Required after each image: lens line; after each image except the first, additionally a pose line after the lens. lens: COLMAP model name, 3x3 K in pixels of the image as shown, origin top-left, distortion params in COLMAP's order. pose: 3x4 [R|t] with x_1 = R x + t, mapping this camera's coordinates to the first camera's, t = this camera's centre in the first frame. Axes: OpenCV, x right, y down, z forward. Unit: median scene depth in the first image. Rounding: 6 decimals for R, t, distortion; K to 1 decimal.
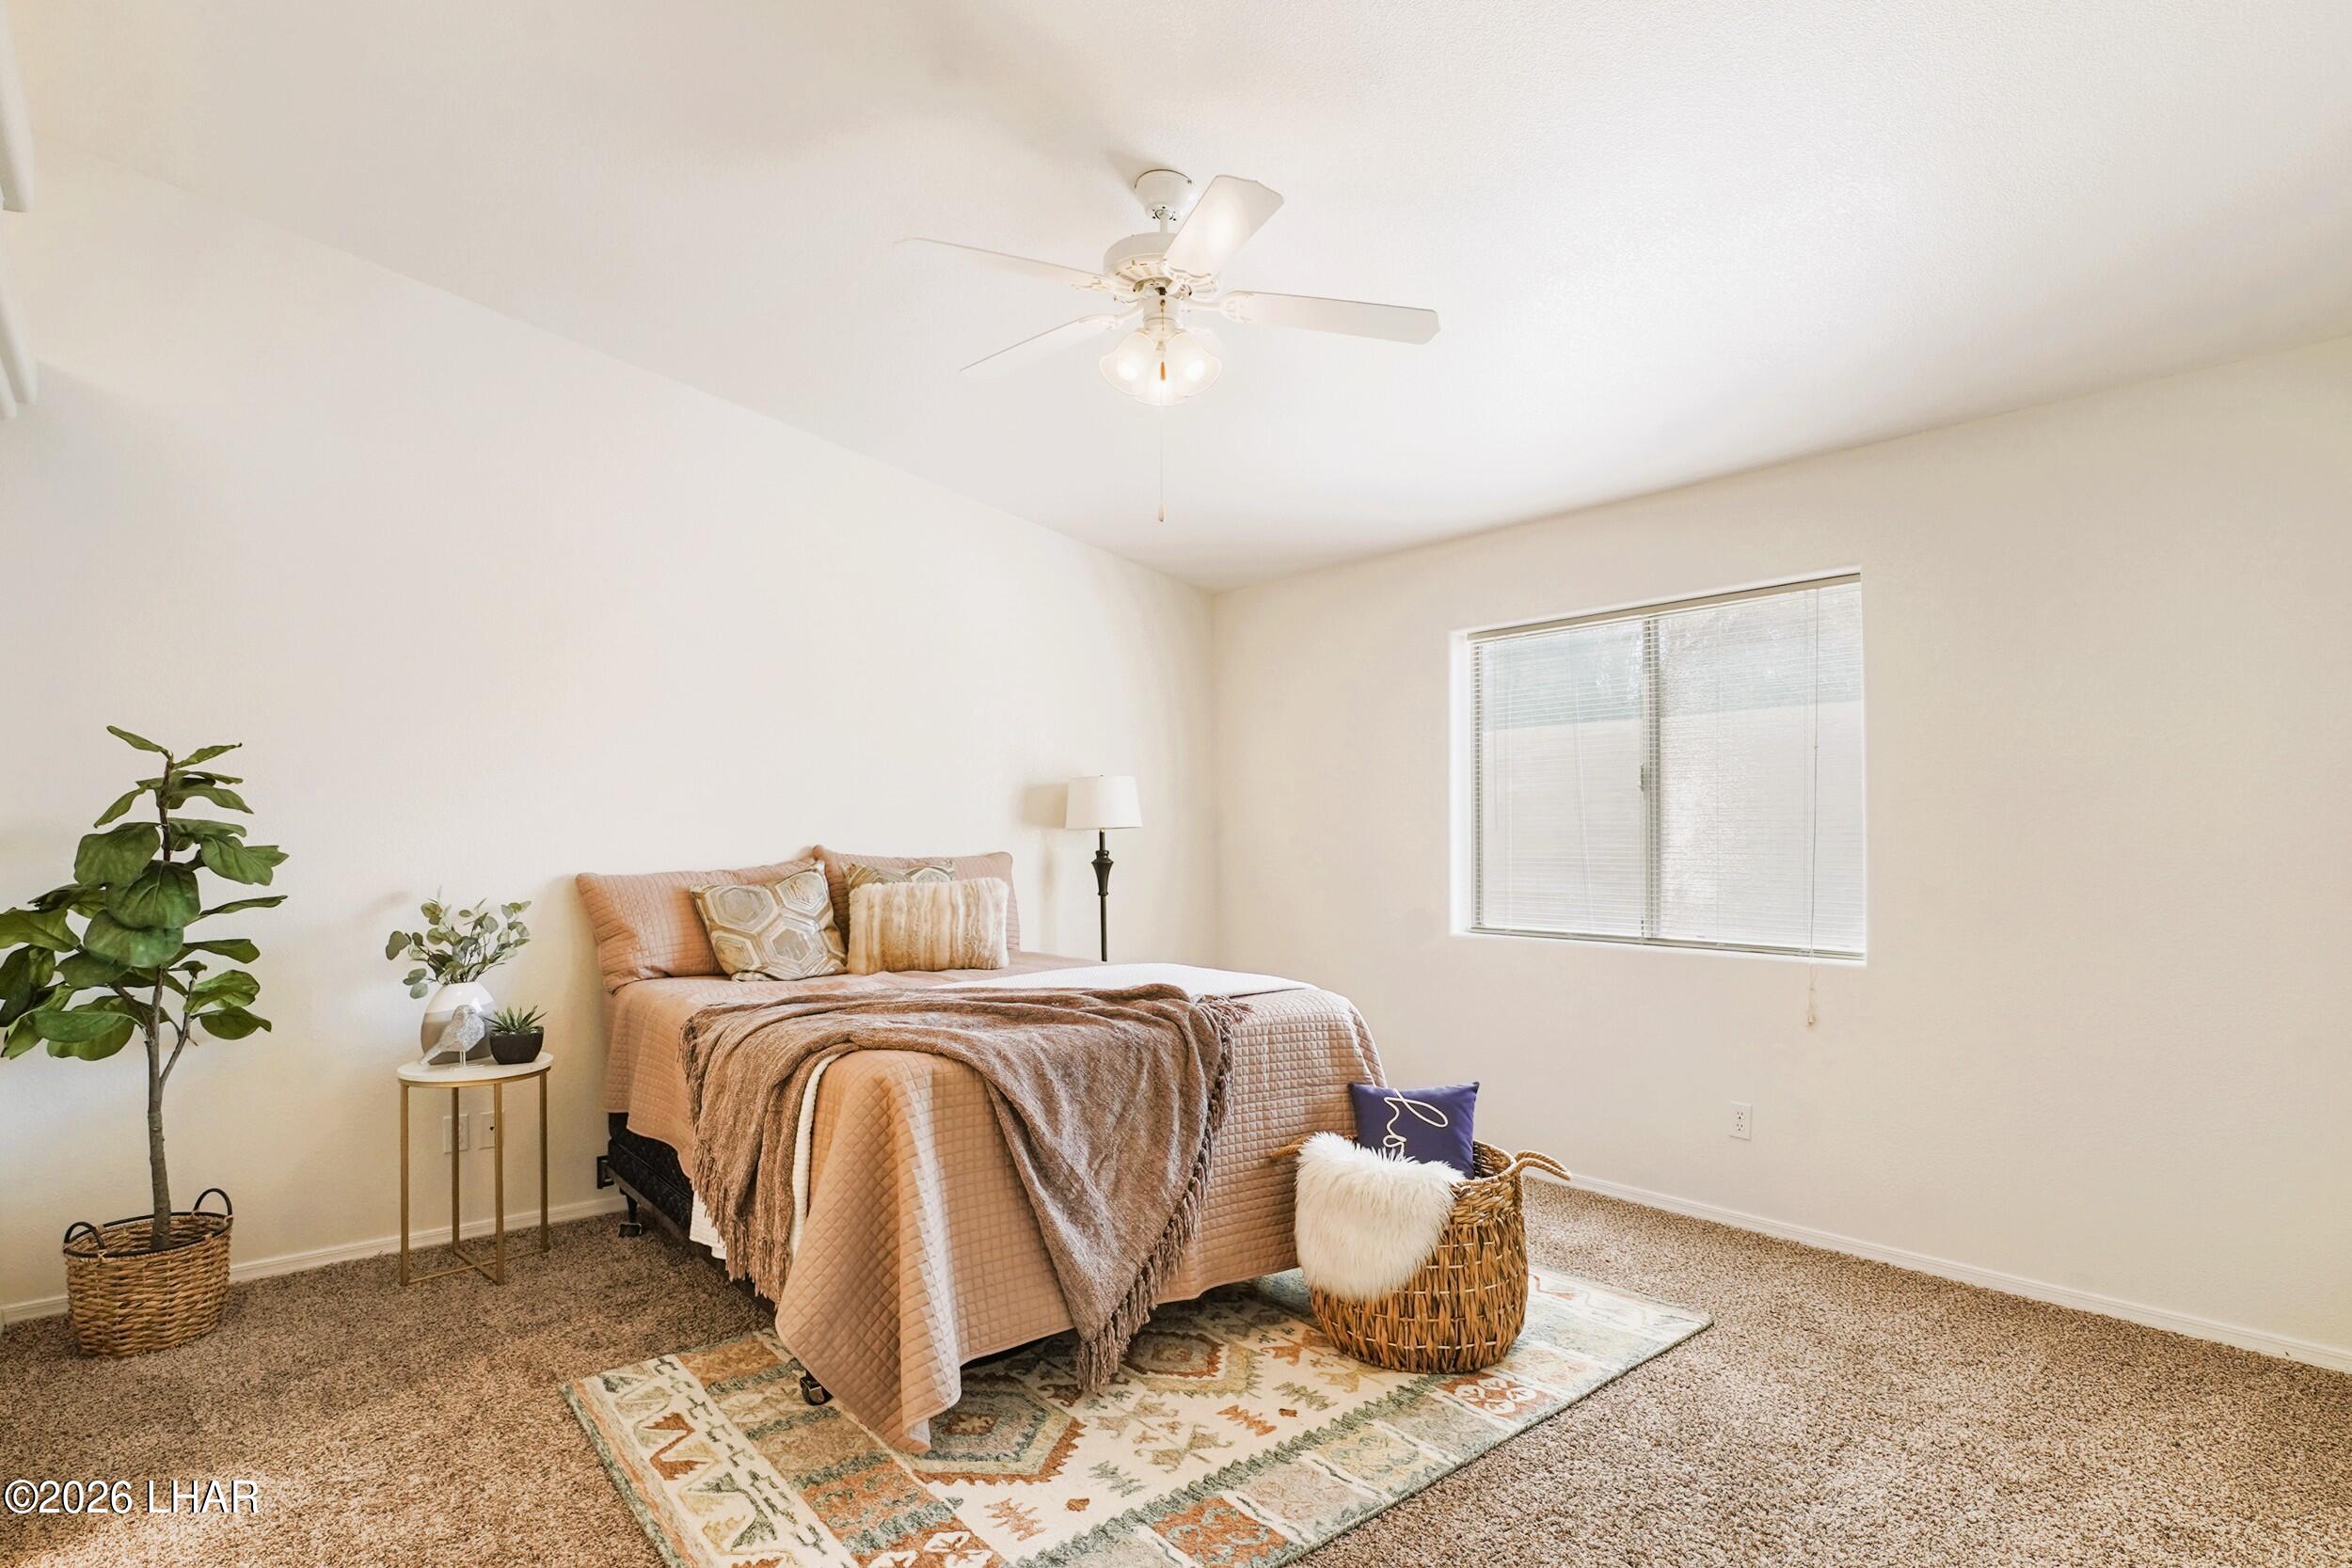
lens RADIAL K [[1184.3, 0, 1159.9], [0, 1184.3, 846.9], [0, 0, 1]] dist [-0.022753, -0.000256]
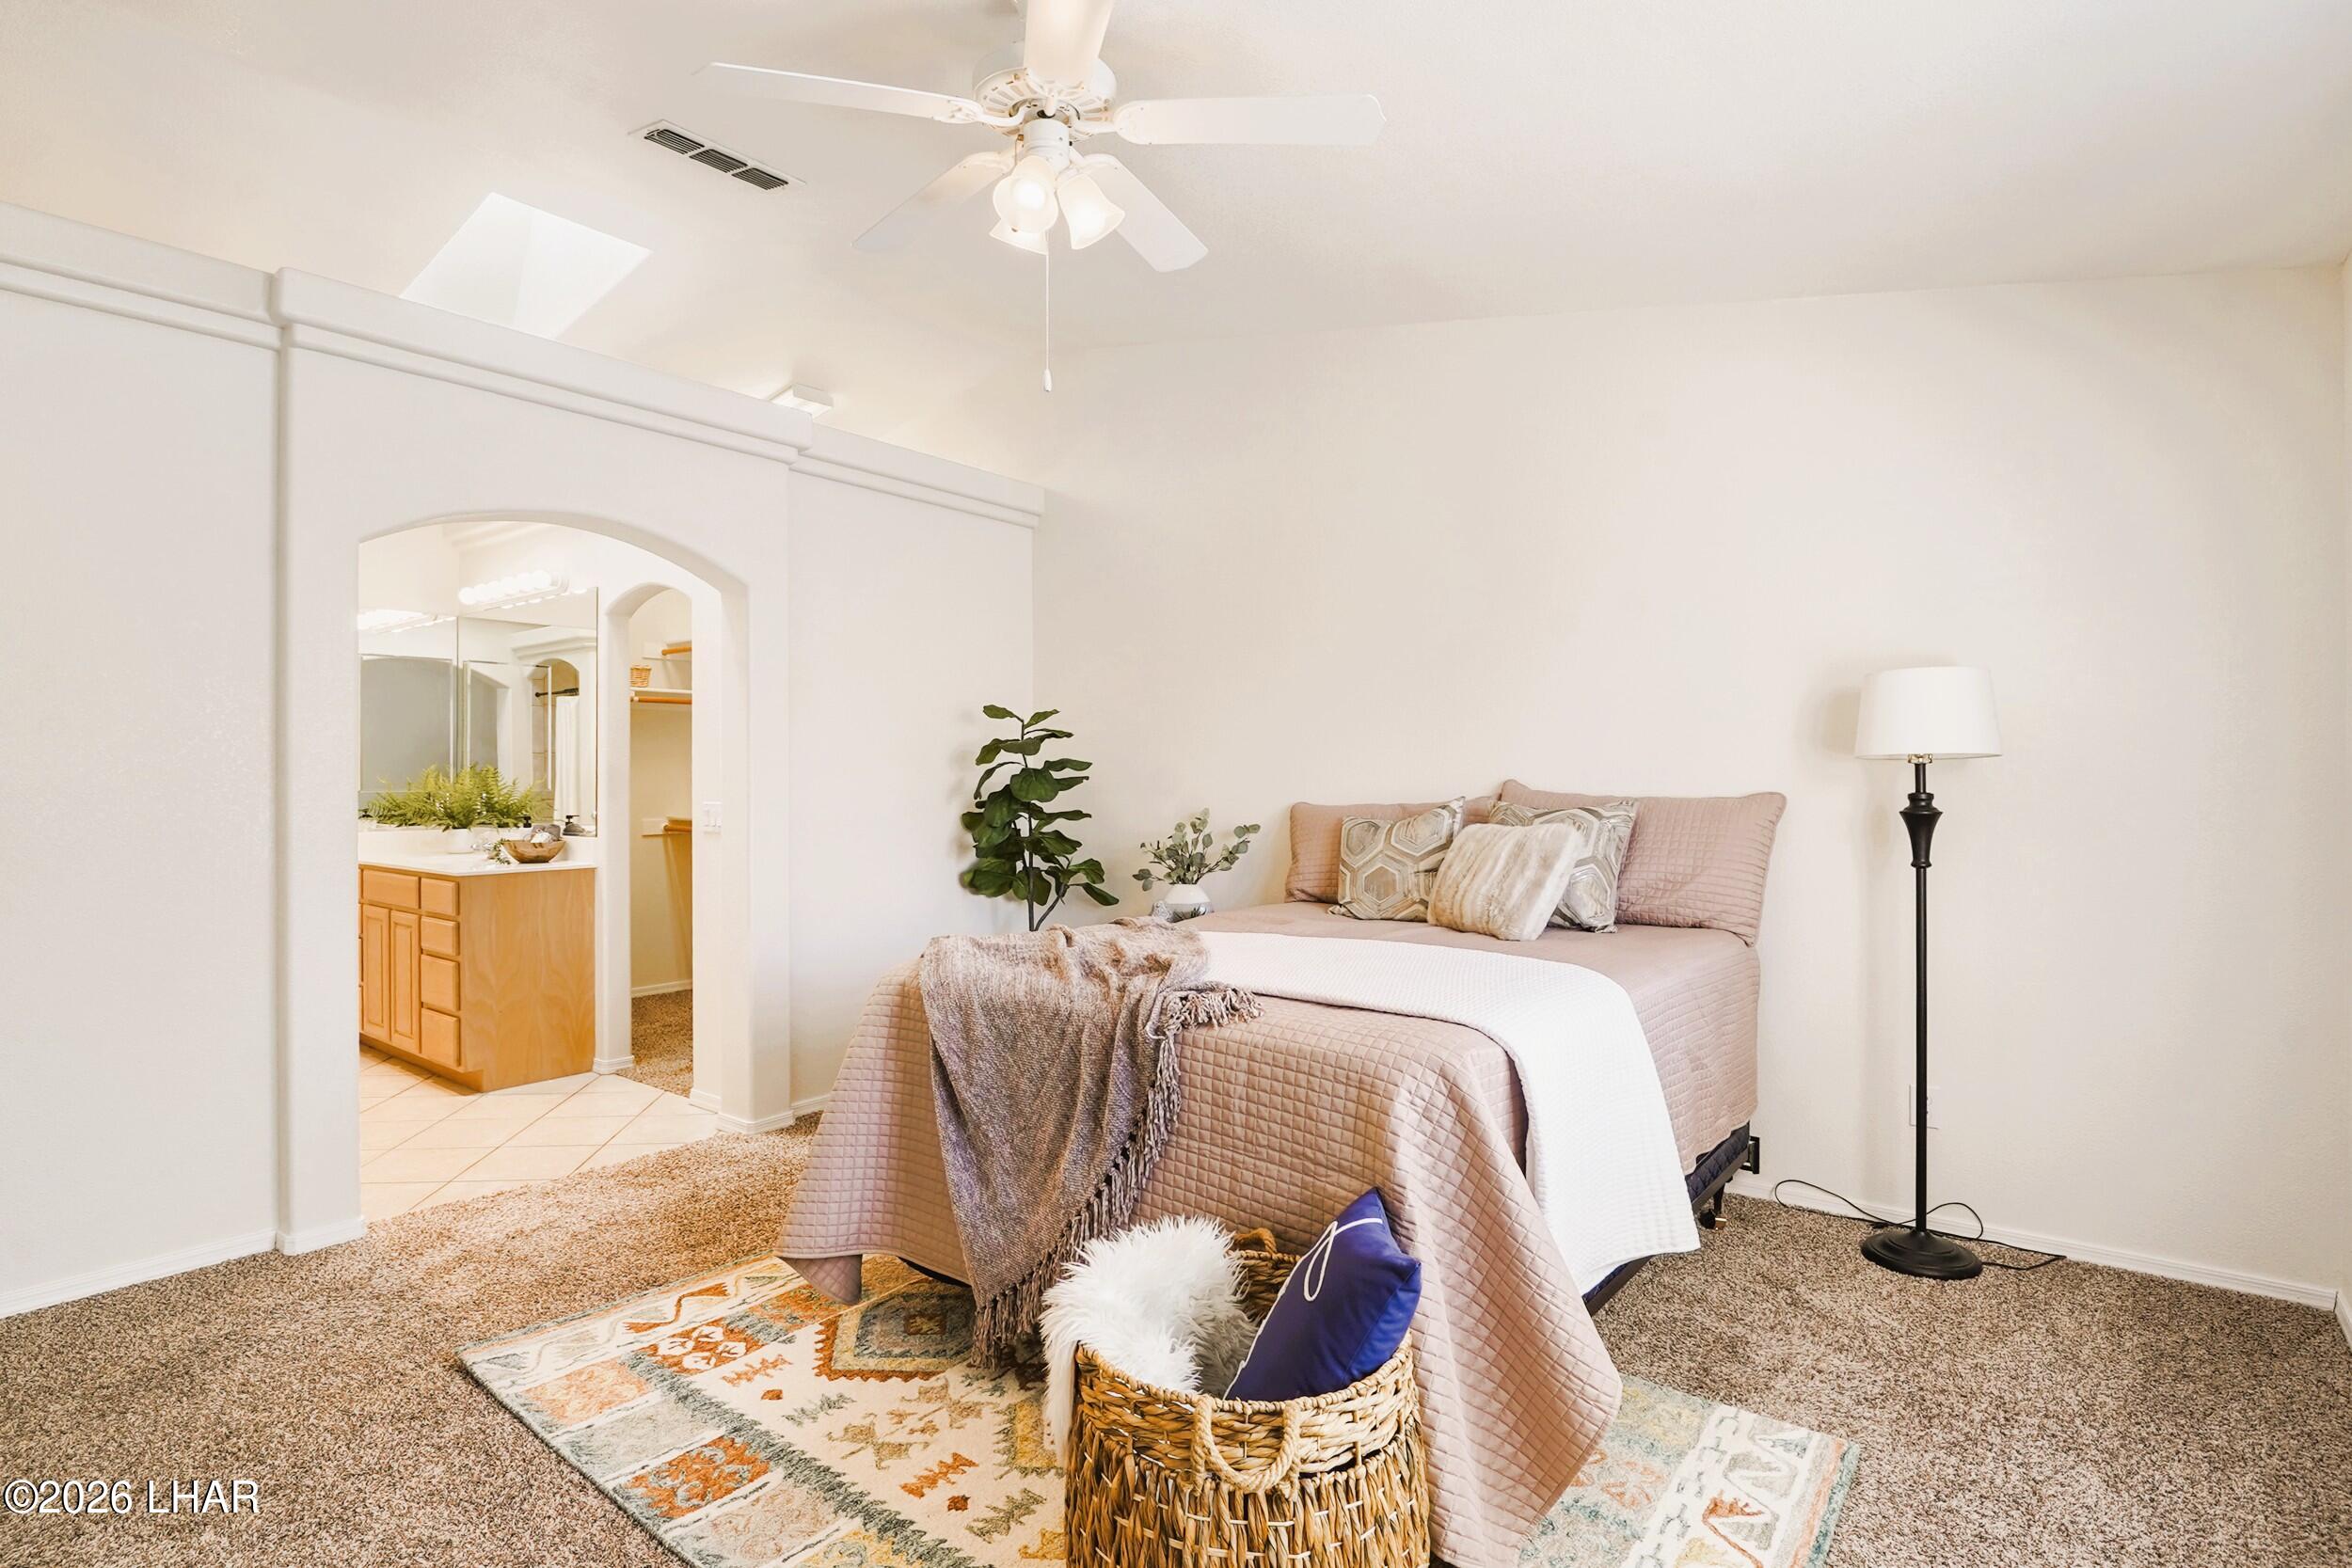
lens RADIAL K [[1184.3, 0, 1175.3], [0, 1184.3, 780.8], [0, 0, 1]] dist [-0.022753, -0.000256]
pose [[0.206644, 0.008506, -0.978379, 0.905371], [-0.007470, 0.999947, 0.007116, -0.009160], [0.978388, 0.005838, 0.206696, 0.980971]]
